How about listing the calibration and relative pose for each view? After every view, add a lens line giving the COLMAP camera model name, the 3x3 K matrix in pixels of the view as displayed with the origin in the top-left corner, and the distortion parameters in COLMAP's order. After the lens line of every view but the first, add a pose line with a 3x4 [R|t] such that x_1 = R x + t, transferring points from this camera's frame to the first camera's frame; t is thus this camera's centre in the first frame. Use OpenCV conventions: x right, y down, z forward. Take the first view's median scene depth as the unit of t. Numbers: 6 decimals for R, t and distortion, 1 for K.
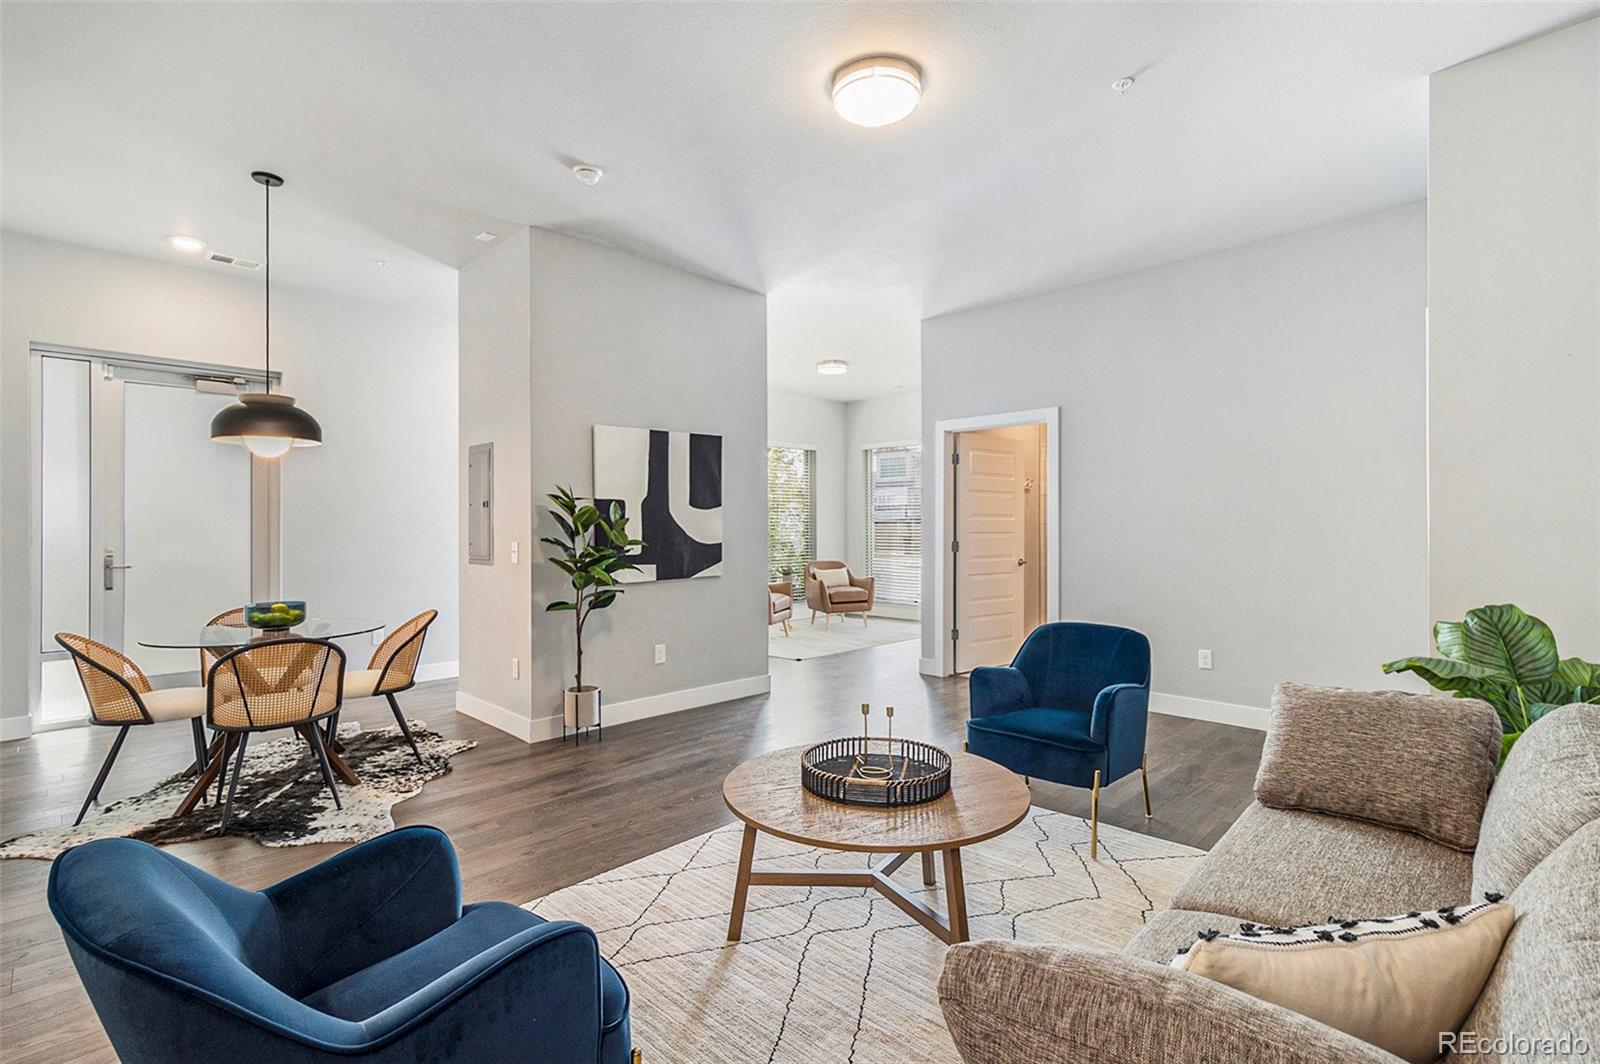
lens RADIAL K [[747.5, 0, 795.8], [0, 747.5, 518.0], [0, 0, 1]] dist [-0.000321, -0.000075]
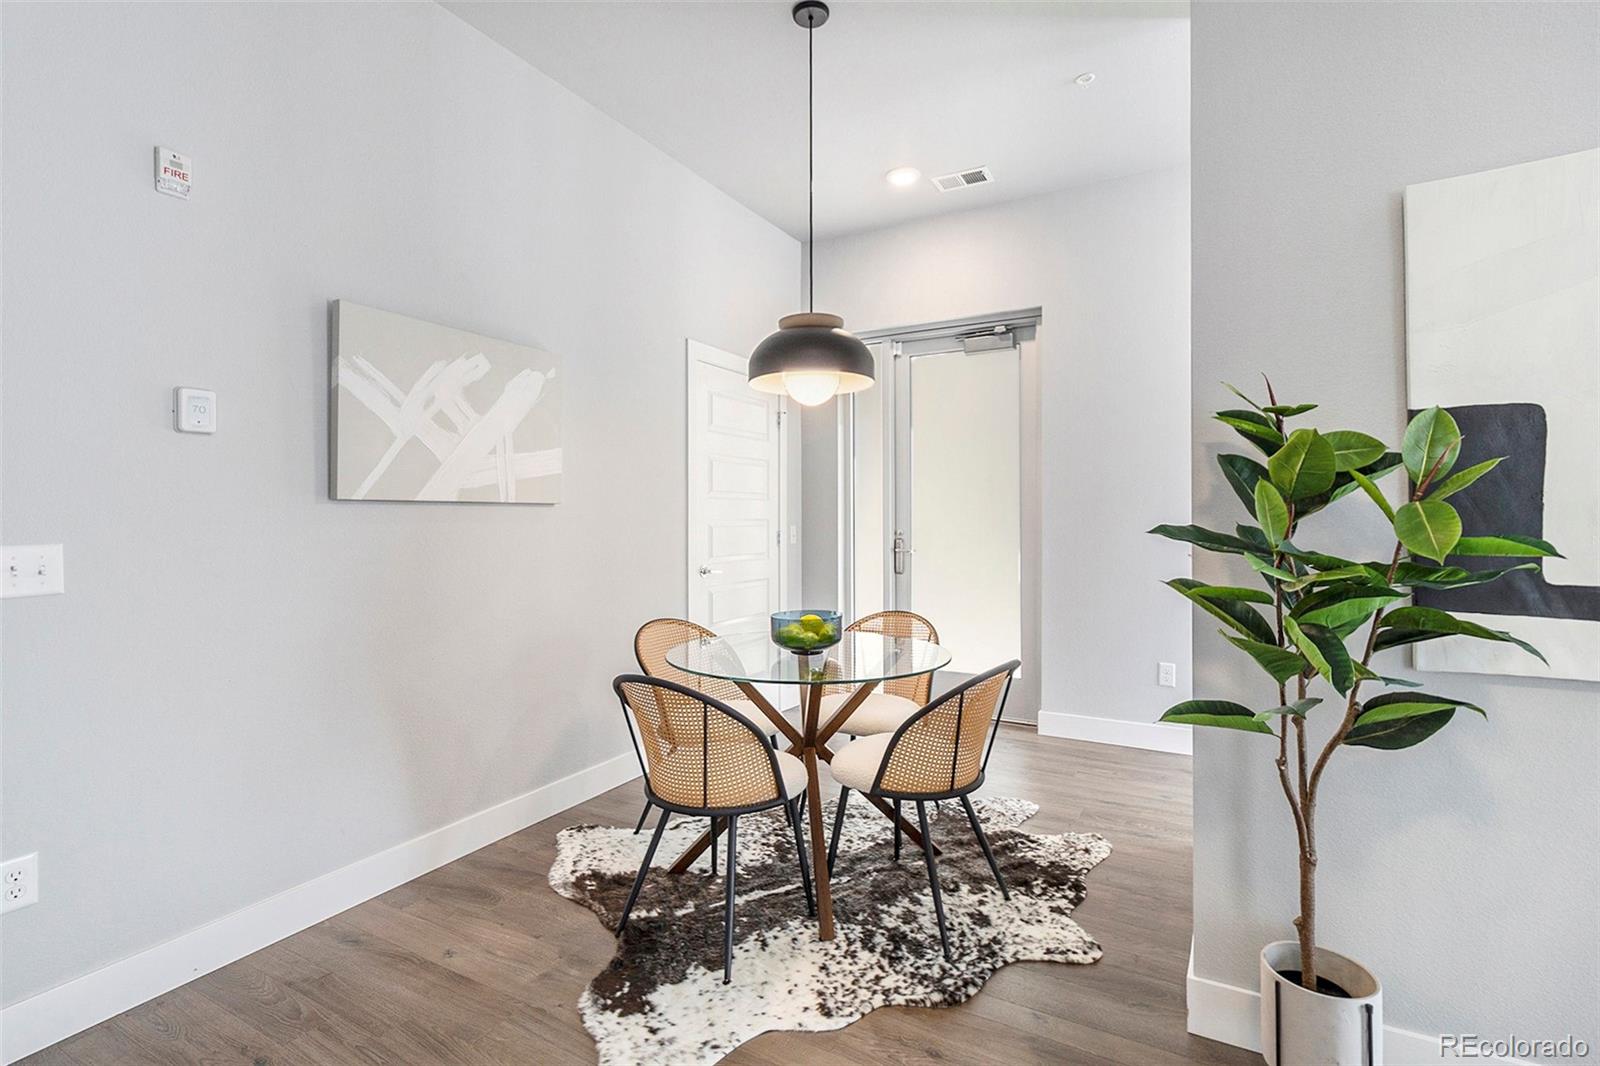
lens RADIAL K [[747.5, 0, 795.8], [0, 747.5, 519.0], [0, 0, 1]] dist [-0.000321, -0.000075]
pose [[0.282572, 0.003969, -0.959238, -0.030647], [0.011782, 0.999902, 0.007609, 0.020390], [0.959174, -0.013452, 0.282497, 0.759545]]
